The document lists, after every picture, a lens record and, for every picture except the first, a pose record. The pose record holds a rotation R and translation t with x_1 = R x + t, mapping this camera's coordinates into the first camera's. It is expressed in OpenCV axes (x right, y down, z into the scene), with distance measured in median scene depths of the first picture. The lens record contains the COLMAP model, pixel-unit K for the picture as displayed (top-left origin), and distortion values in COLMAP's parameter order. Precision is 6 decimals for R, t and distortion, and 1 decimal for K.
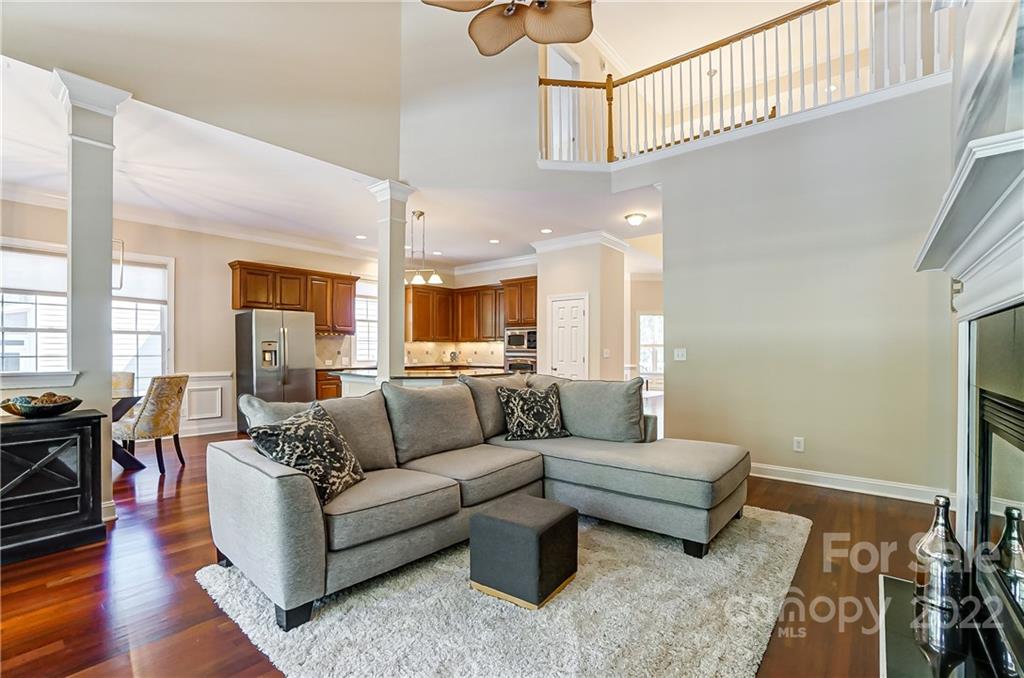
lens RADIAL K [[444.2, 0, 508.1], [0, 444.2, 344.7], [0, 0, 1]] dist [-0.008585, 0.000115]
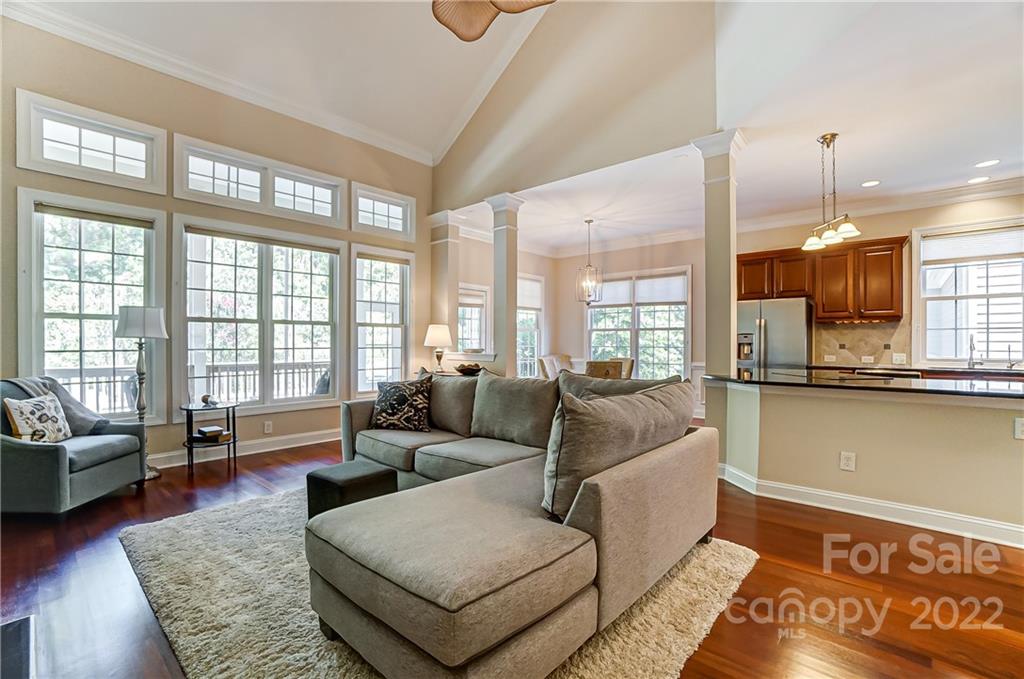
lens RADIAL K [[451.1, 0, 512.0], [0, 451.1, 339.5], [0, 0, 1]] dist [-0.029228, 0.000120]
pose [[0.007988, -0.004374, -0.999959, 0.336926], [0.011783, 0.999921, -0.004279, 0.002786], [0.999899, -0.011748, 0.008039, 0.388112]]
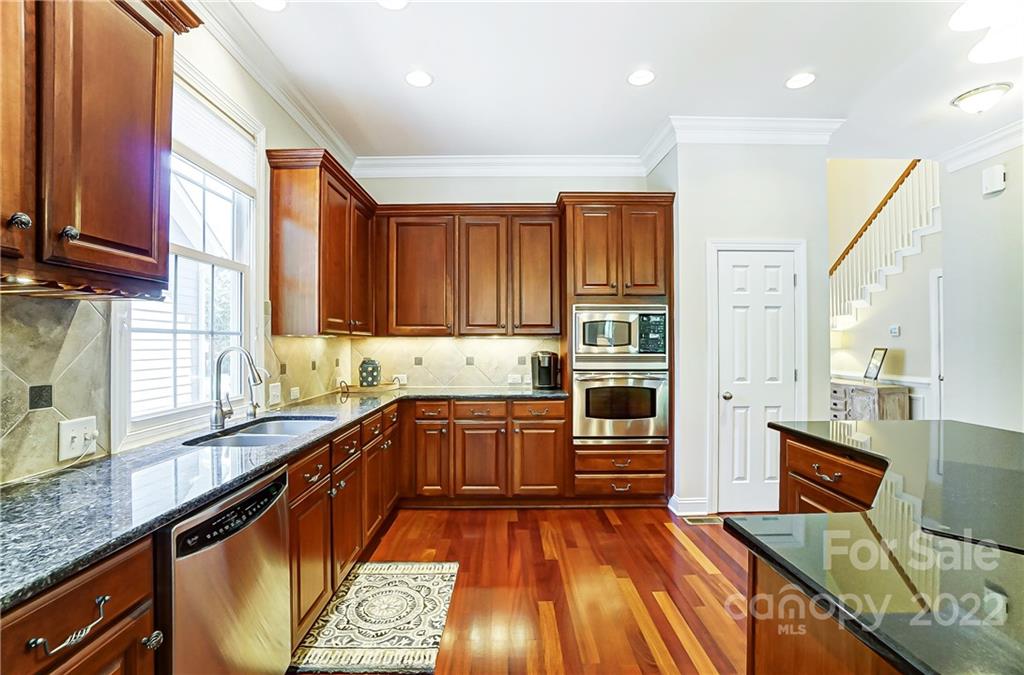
lens RADIAL K [[451.1, 0, 512.0], [0, 451.1, 337.5], [0, 0, 1]] dist [-0.029228, 0.000120]
pose [[0.768435, 0.005100, 0.639907, -0.352802], [-0.005016, 0.999986, -0.001947, -0.005534], [-0.639908, -0.001714, 0.768450, 0.755611]]
